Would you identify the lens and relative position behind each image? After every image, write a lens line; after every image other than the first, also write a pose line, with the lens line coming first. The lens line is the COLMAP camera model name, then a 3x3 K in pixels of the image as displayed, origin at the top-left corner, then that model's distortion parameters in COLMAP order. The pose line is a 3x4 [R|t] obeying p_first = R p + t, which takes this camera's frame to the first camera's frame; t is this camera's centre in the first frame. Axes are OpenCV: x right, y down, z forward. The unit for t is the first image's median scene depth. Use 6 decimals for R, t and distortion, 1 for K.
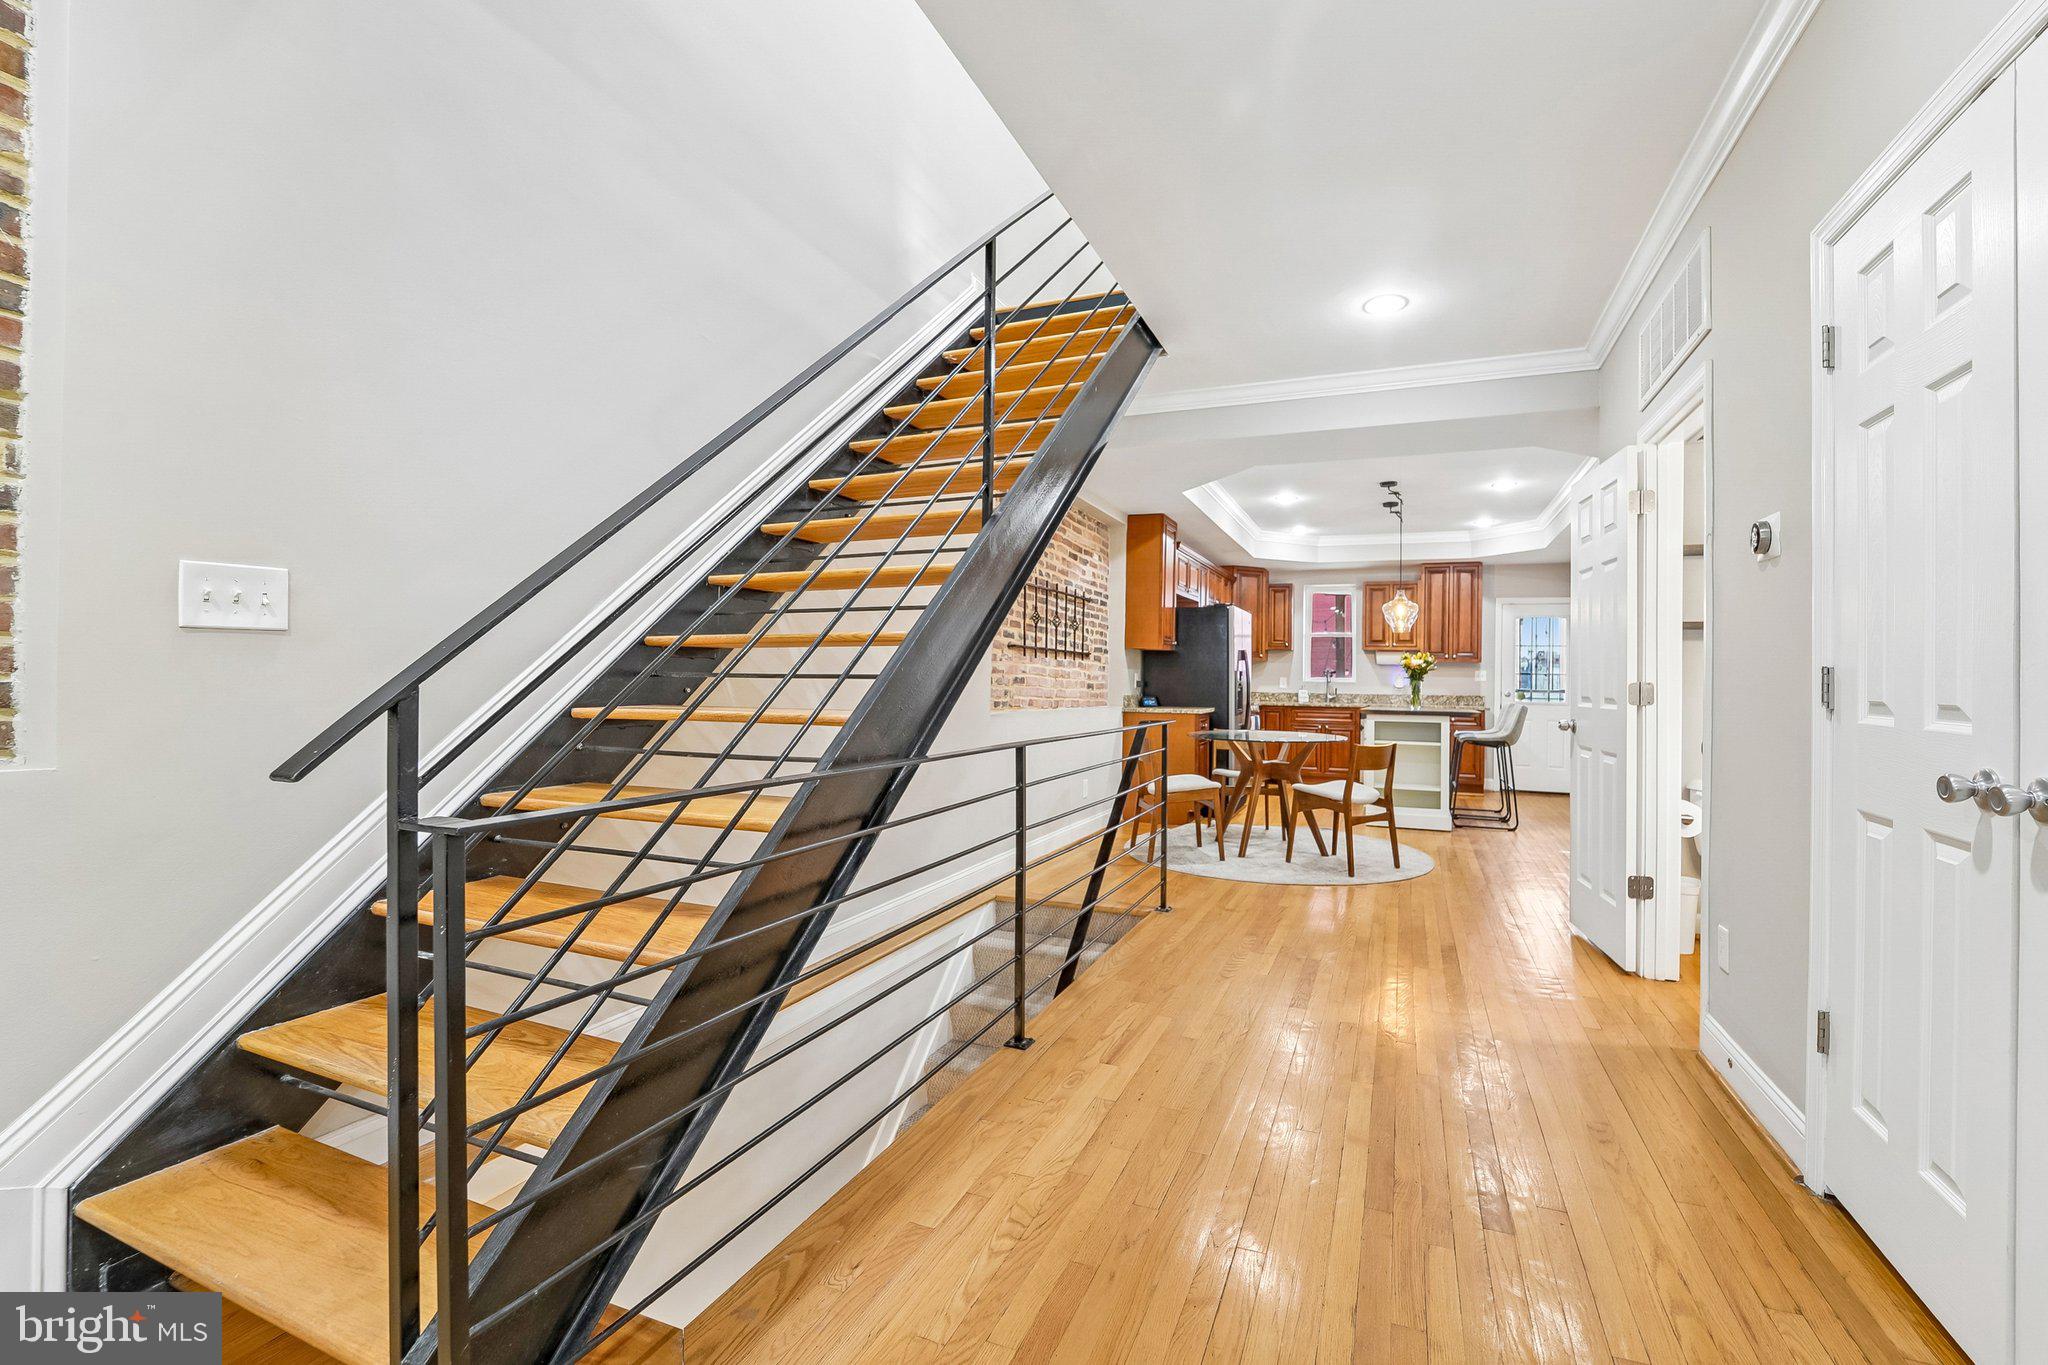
lens RADIAL K [[887.6, 0, 1076.4], [0, 887.6, 673.6], [0, 0, 1]] dist [-0.024869, -0.000220]
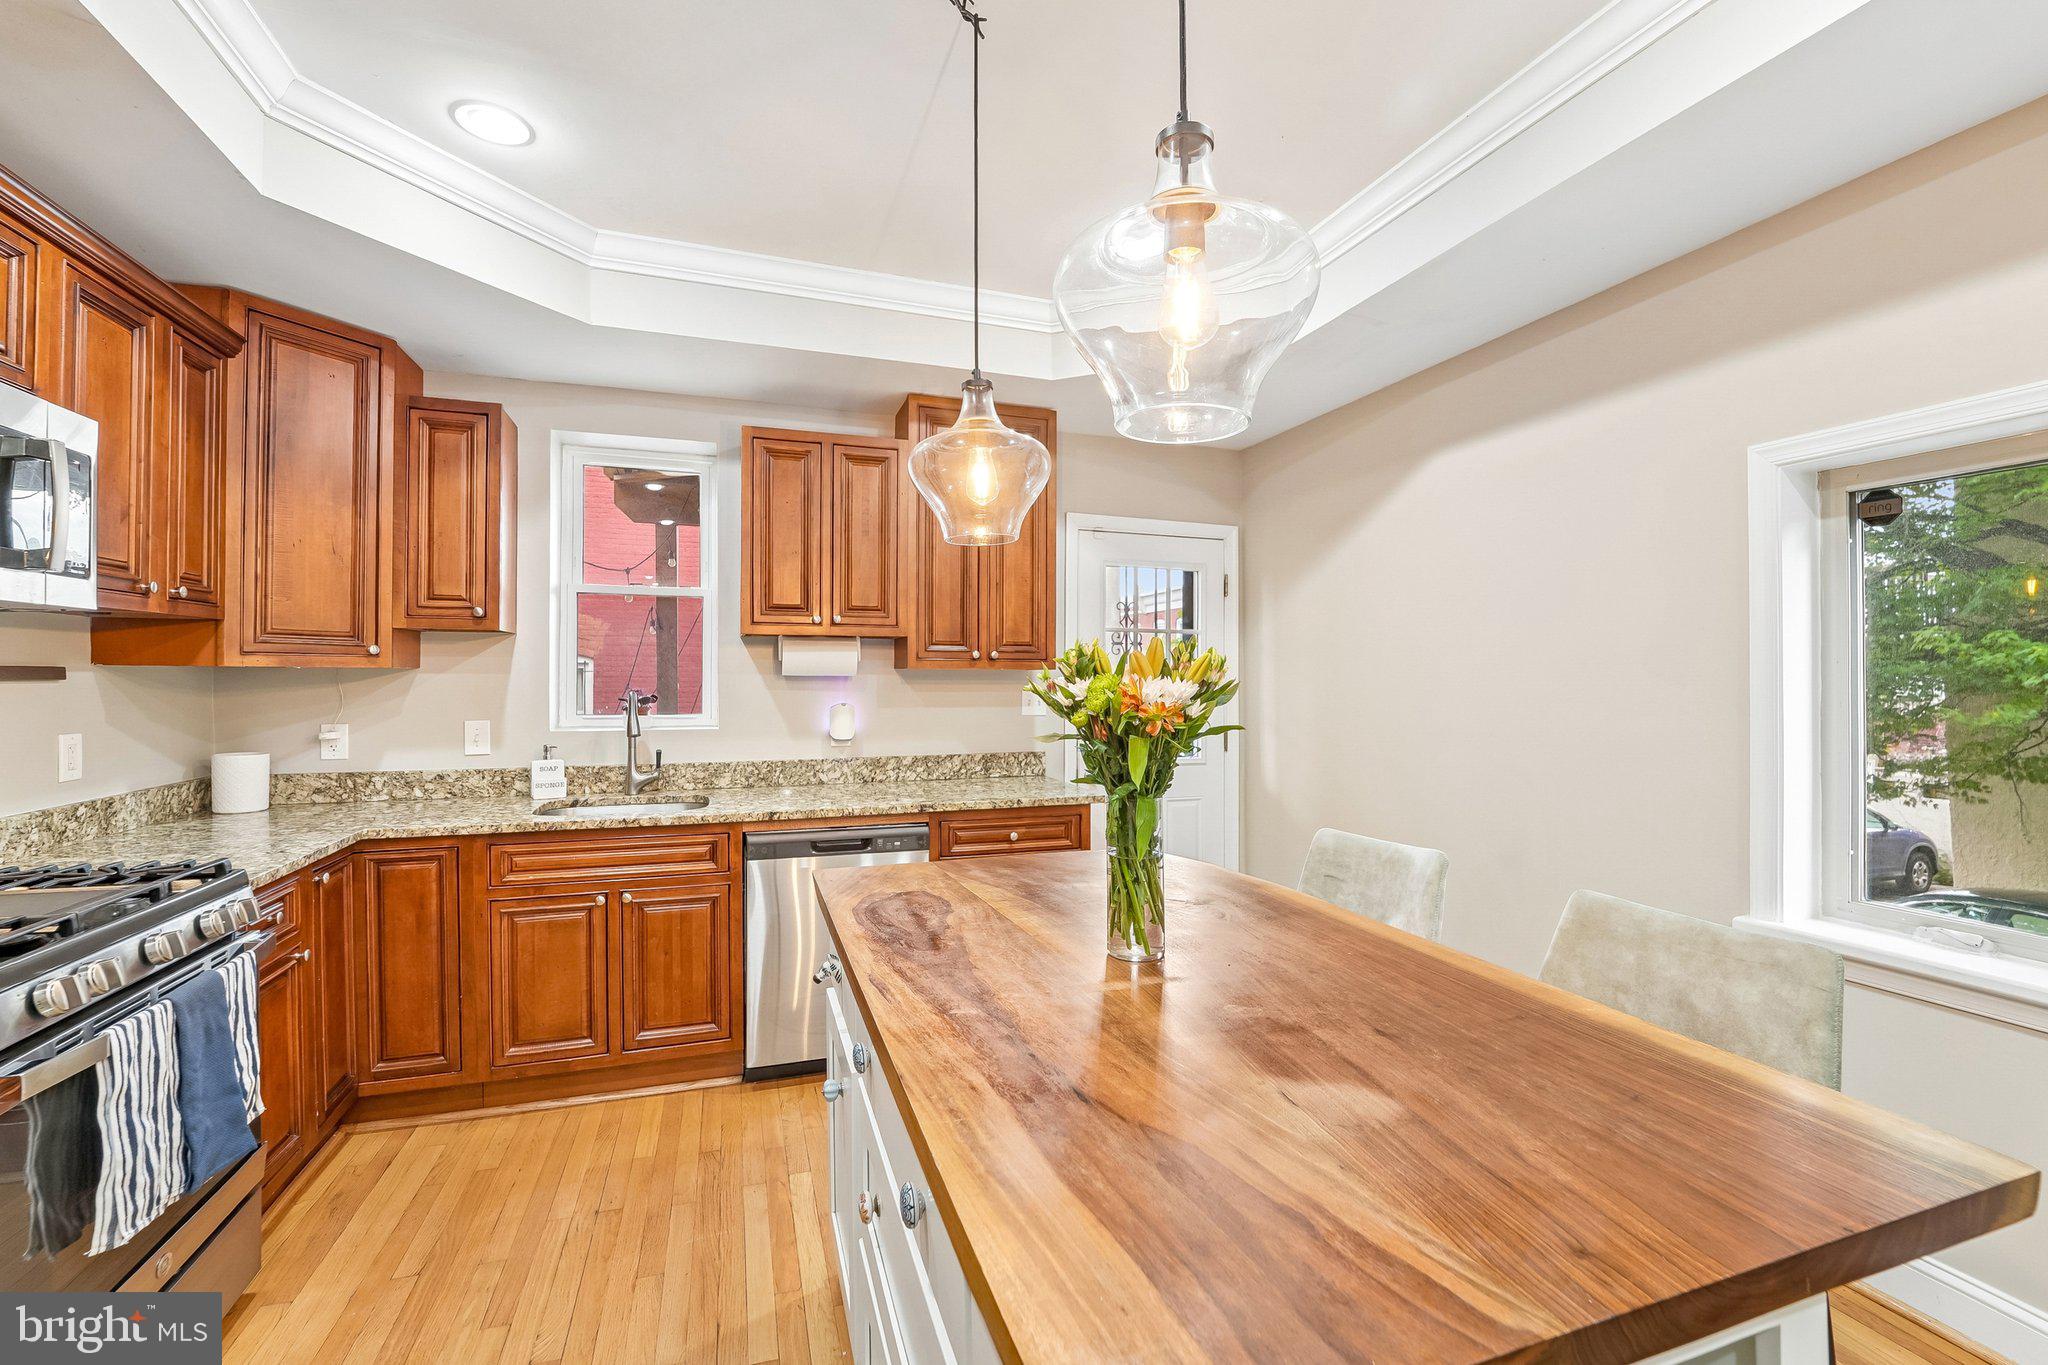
lens RADIAL K [[885.1, 0, 1054.7], [0, 885.1, 676.7], [0, 0, 1]] dist [-0.018412, -0.000367]
pose [[0.757537, -0.011197, 0.652696, 0.246682], [0.004933, 0.999923, 0.011428, -0.017313], [-0.652773, -0.005437, 0.757534, 0.845806]]
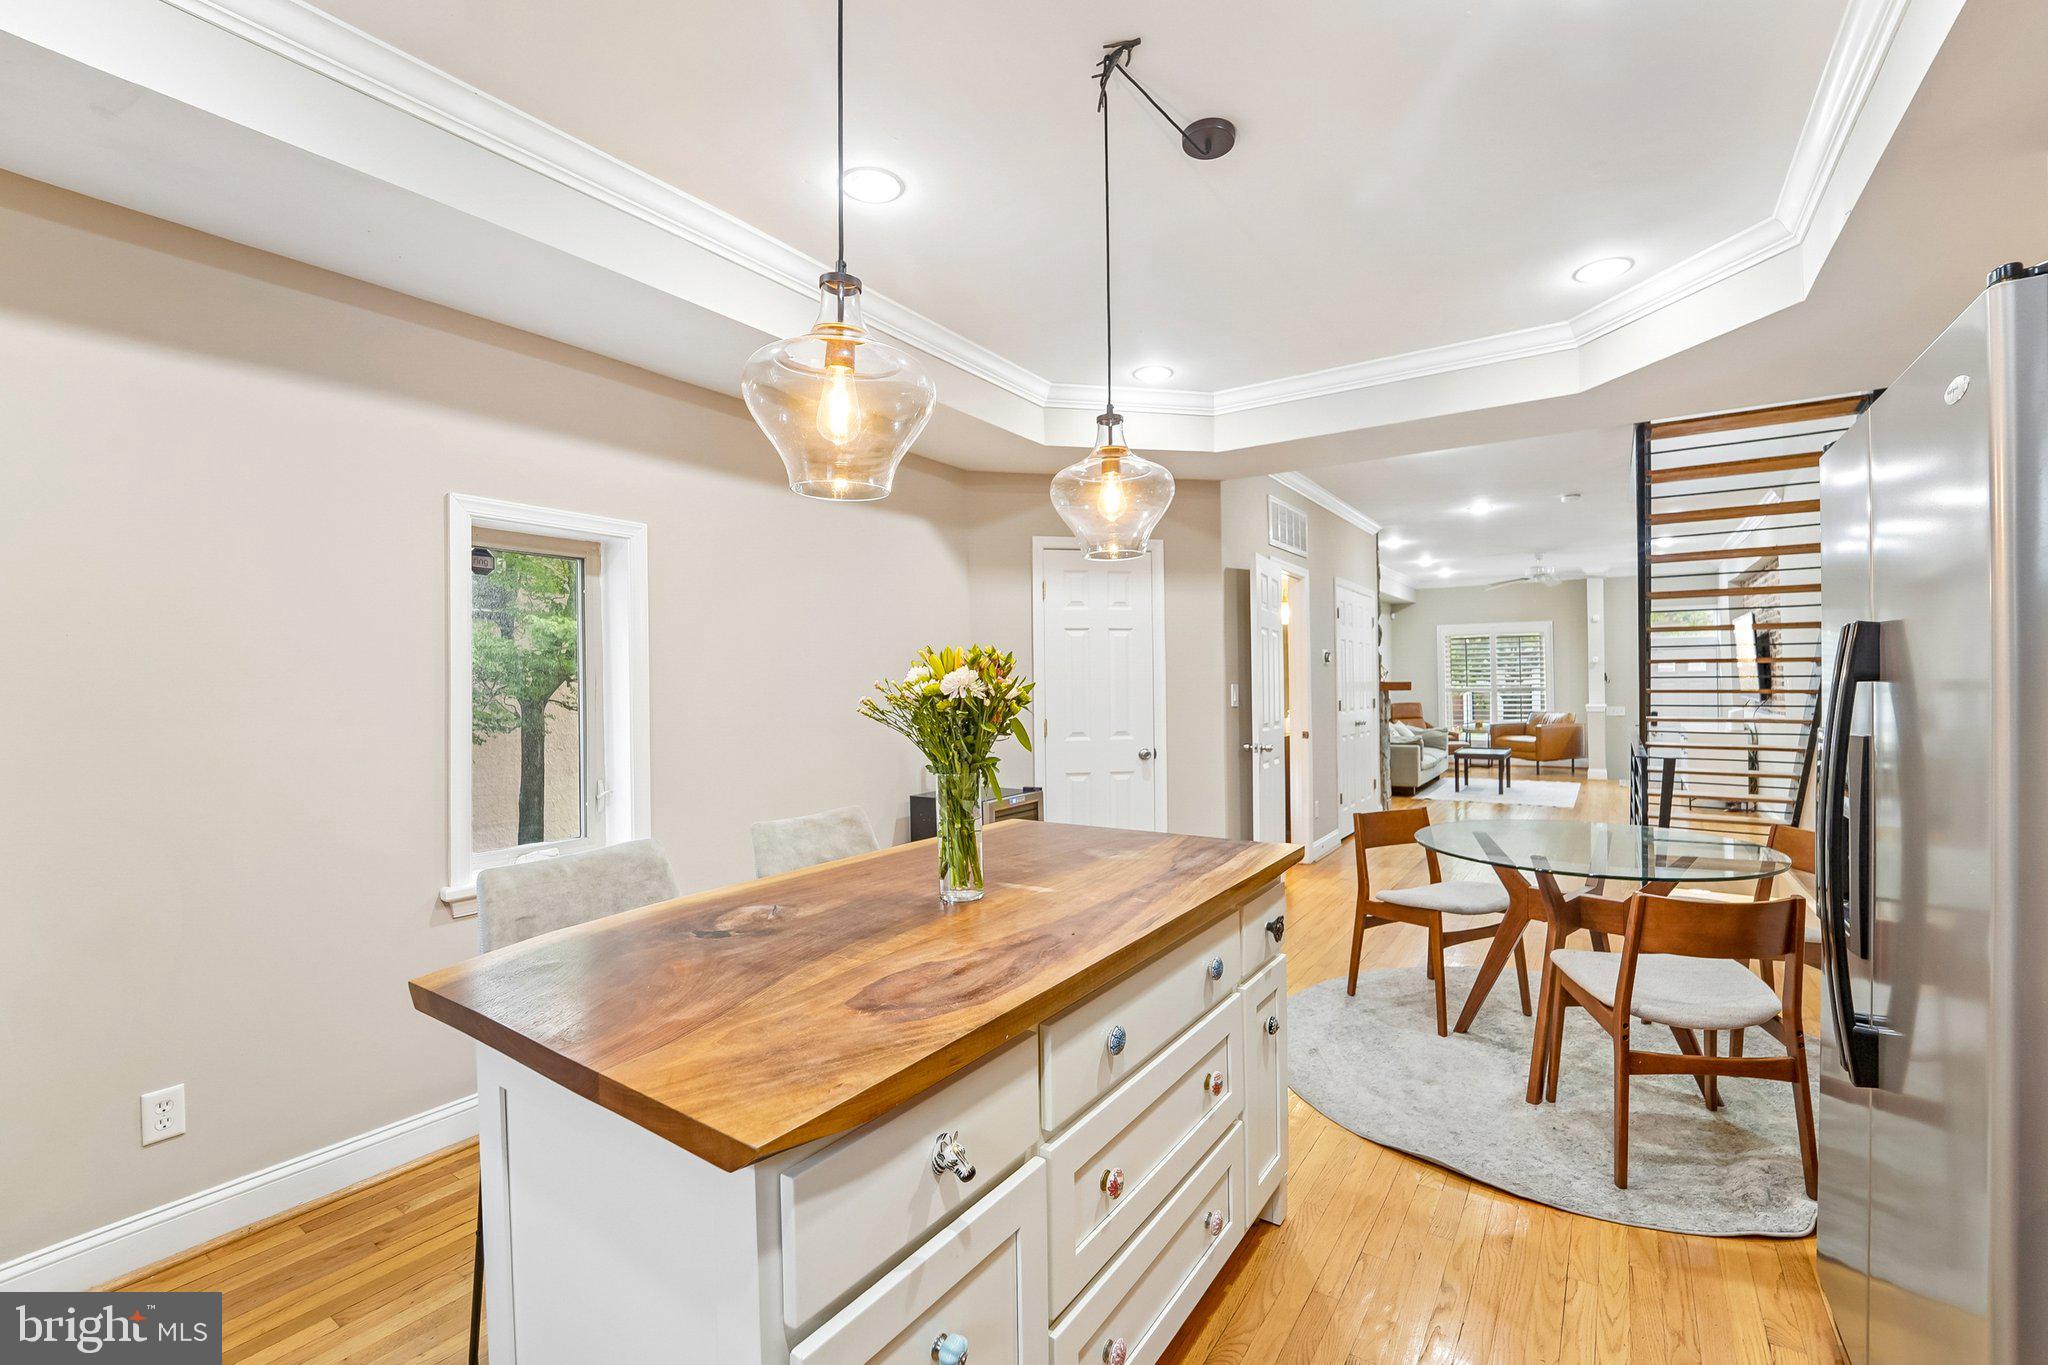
lens RADIAL K [[862.1, 0, 1024.0], [0, 862.1, 682.5], [0, 0, 1]] dist [-0.038112, 0.008149]
pose [[-0.969111, -0.003001, 0.246605, 0.300688], [-0.004749, 0.999968, -0.006493, -0.013571], [-0.246578, -0.007463, -0.969094, 1.156191]]
